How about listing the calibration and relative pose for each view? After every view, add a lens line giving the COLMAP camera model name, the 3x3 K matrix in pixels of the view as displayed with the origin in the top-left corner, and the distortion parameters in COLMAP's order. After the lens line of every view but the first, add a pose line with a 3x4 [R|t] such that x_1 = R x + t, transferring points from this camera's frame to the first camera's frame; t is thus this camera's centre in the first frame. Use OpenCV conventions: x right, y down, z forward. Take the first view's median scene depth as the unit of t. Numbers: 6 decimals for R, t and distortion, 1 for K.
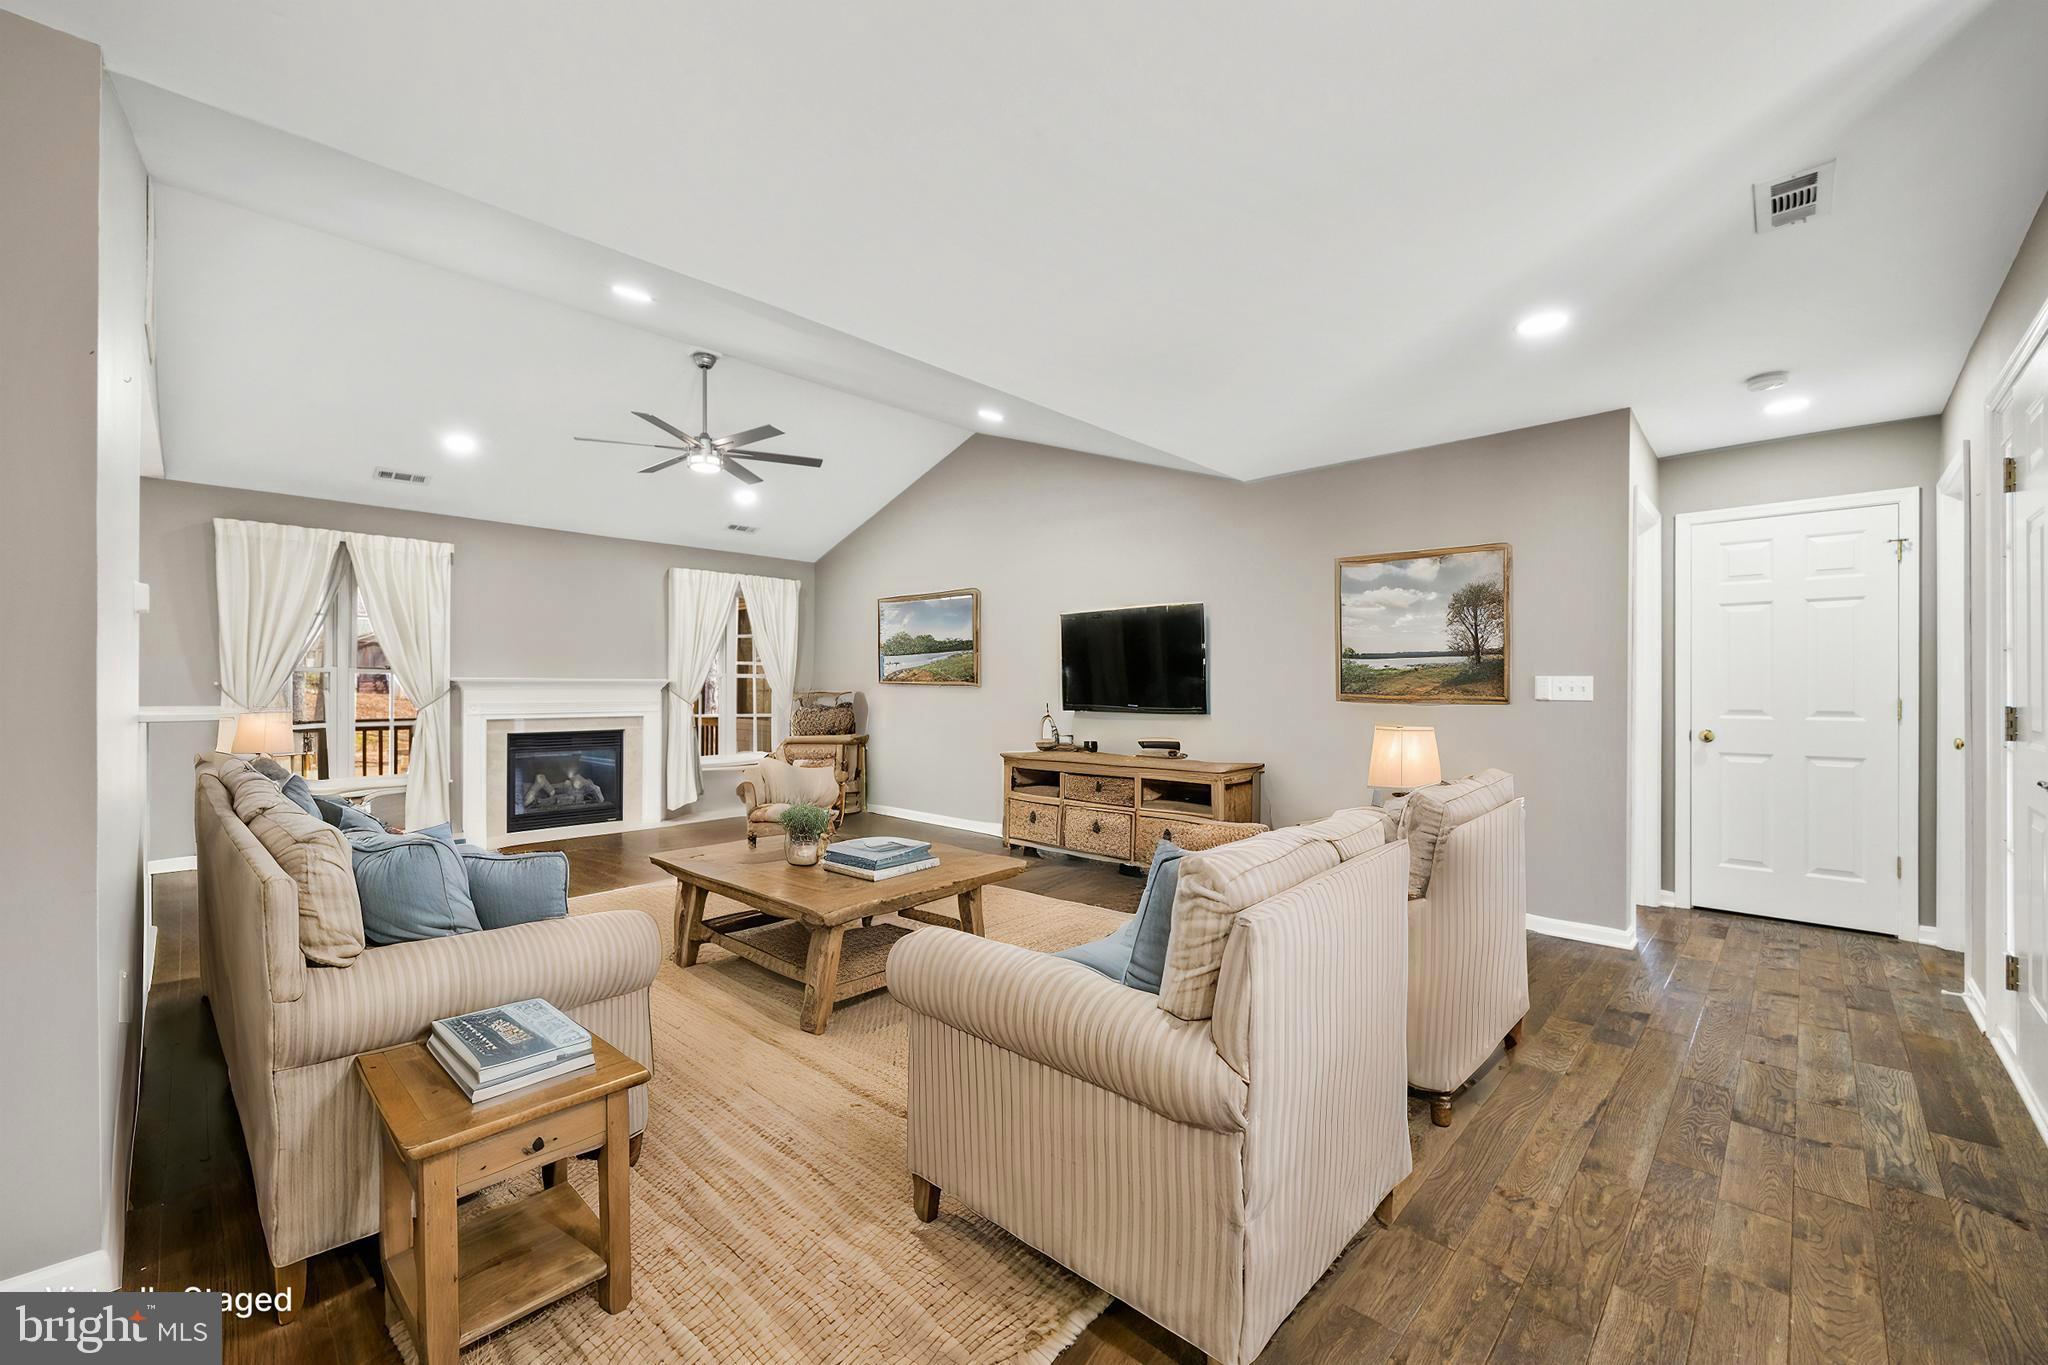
lens RADIAL K [[821.4, 0, 1024.0], [0, 821.4, 682.5], [0, 0, 1]] dist [0.000021, 0.000040]
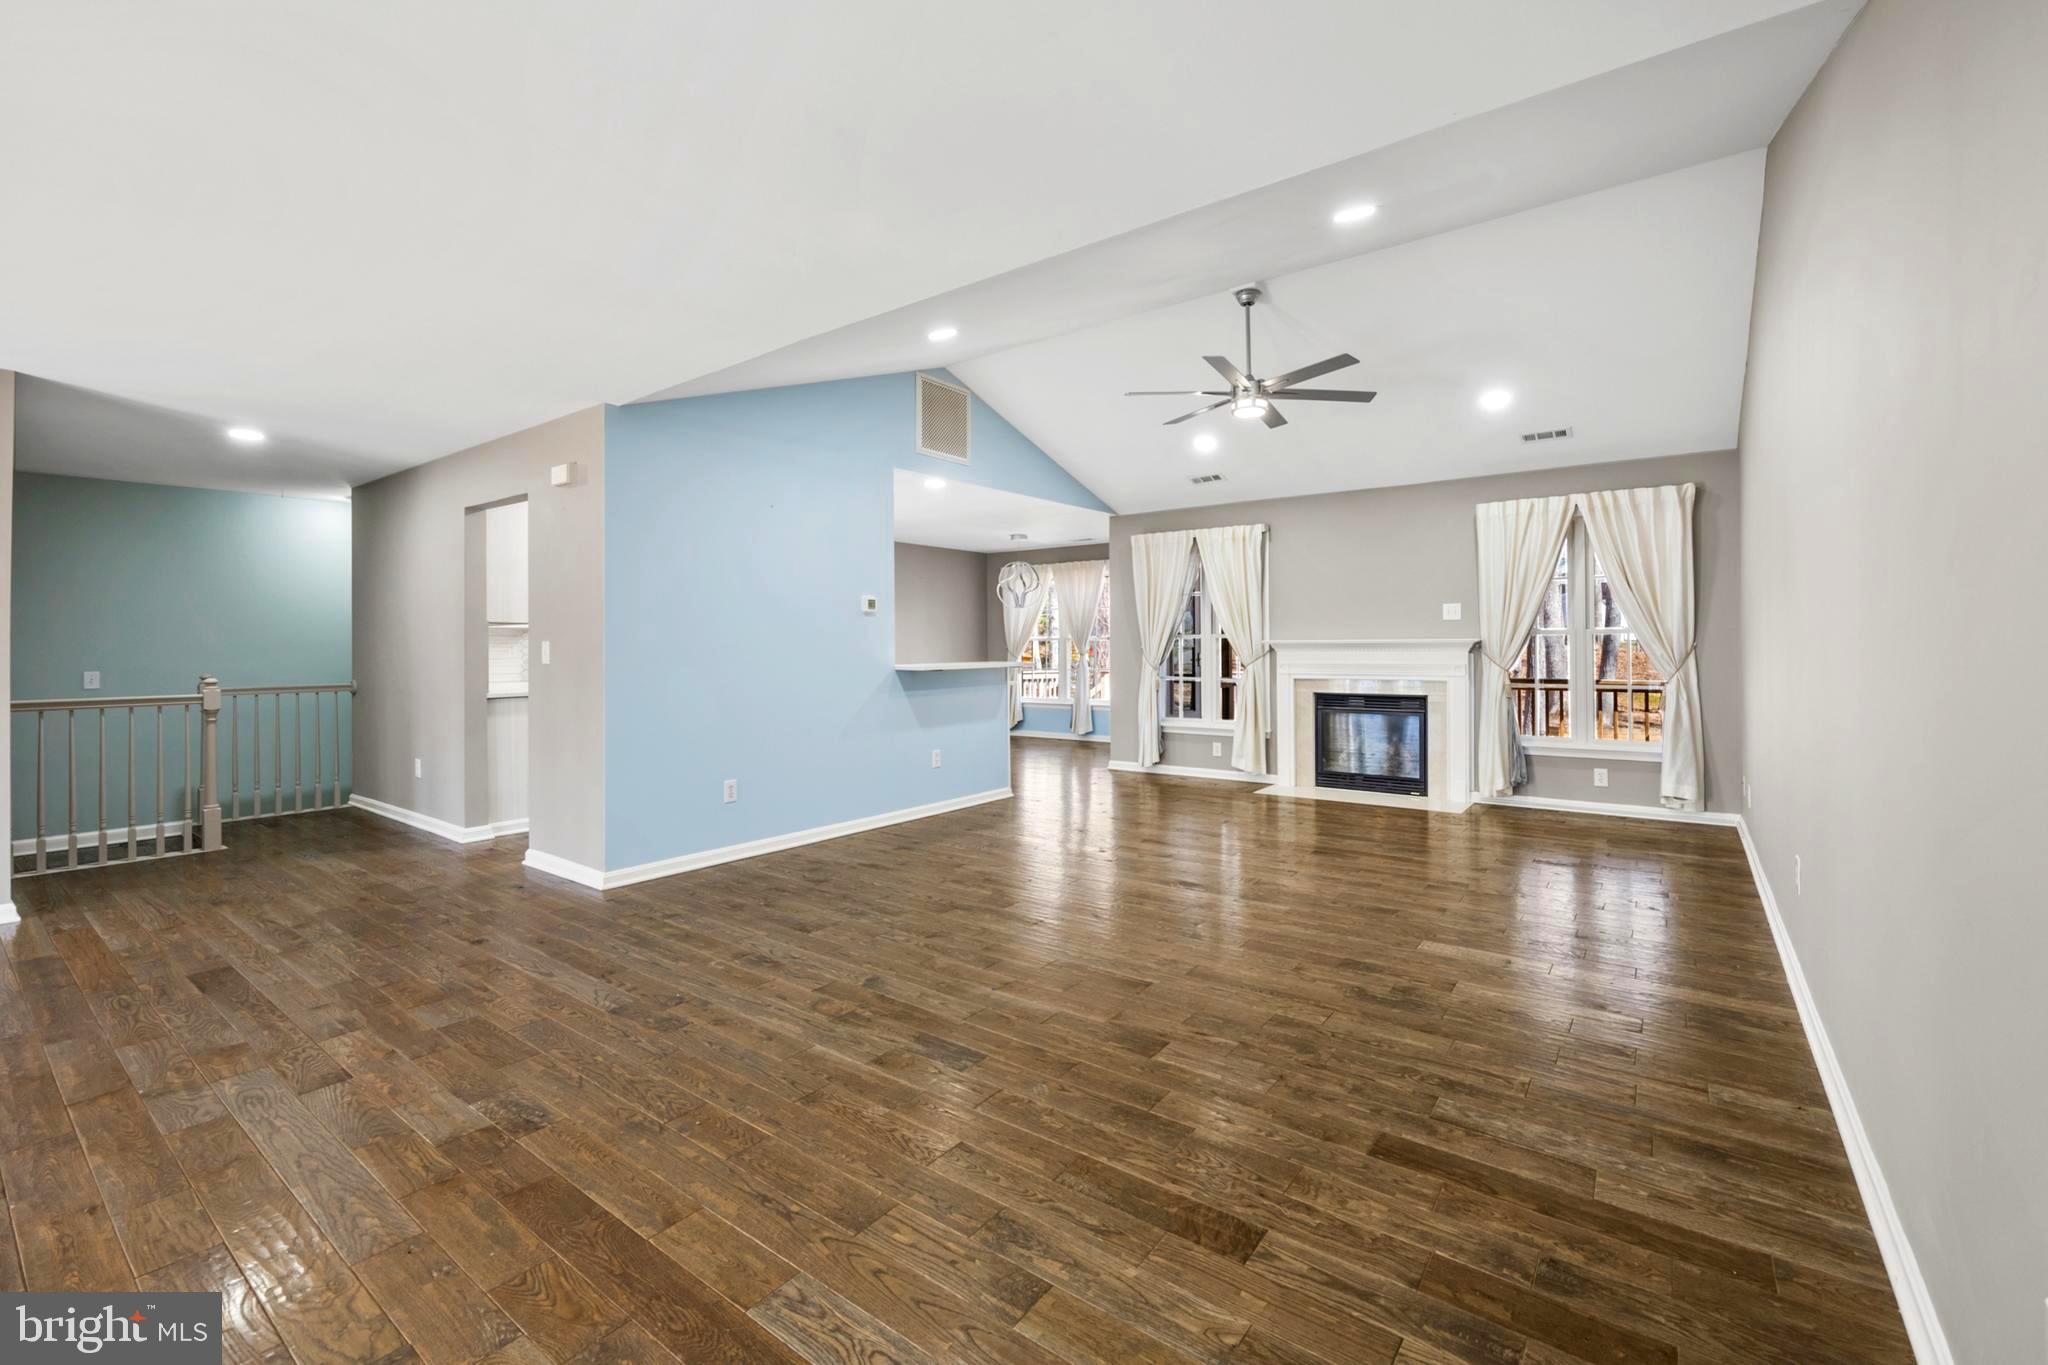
lens RADIAL K [[875.8, 0, 1013.3], [0, 875.8, 653.2], [0, 0, 1]] dist [0.000487, 0.000008]
pose [[0.096631, 0.003324, -0.995315, 0.456249], [0.008725, 0.999953, 0.004186, 0.003542], [0.995282, -0.009089, 0.096598, 0.505278]]
